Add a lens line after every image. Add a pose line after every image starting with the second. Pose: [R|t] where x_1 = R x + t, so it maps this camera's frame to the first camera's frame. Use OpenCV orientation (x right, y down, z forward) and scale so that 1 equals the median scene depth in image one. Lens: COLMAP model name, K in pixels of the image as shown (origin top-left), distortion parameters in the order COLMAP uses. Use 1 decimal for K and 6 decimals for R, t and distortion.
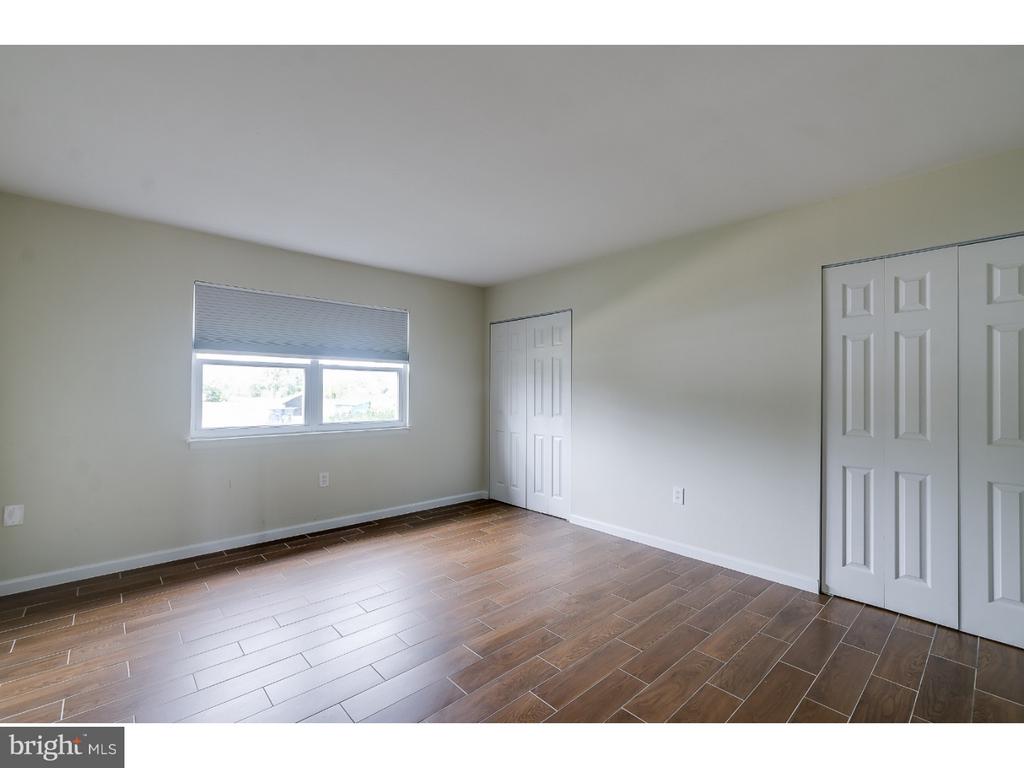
lens RADIAL K [[449.2, 0, 509.8], [0, 449.2, 389.6], [0, 0, 1]] dist [-0.000269, -0.000917]
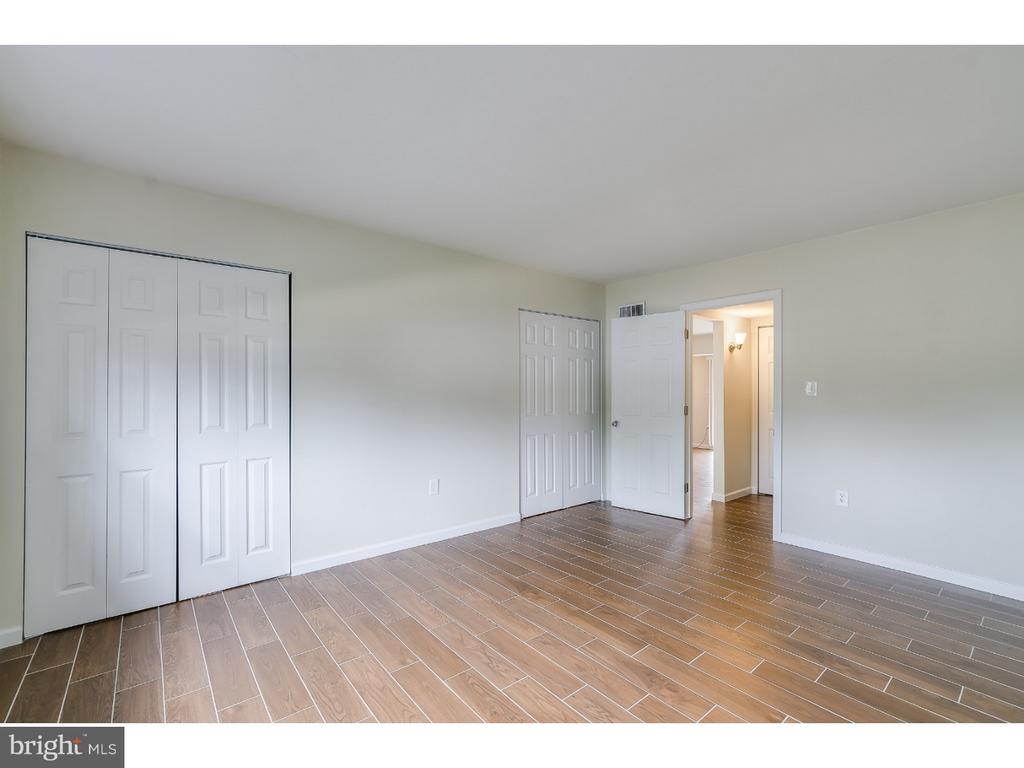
lens RADIAL K [[449.2, 0, 509.8], [0, 449.2, 384.9], [0, 0, 1]] dist [-0.000269, -0.000917]
pose [[0.050113, 0.009371, 0.998700, -0.533276], [-0.001781, 0.999955, -0.009294, 0.003007], [-0.998742, -0.001313, 0.050127, 0.605020]]
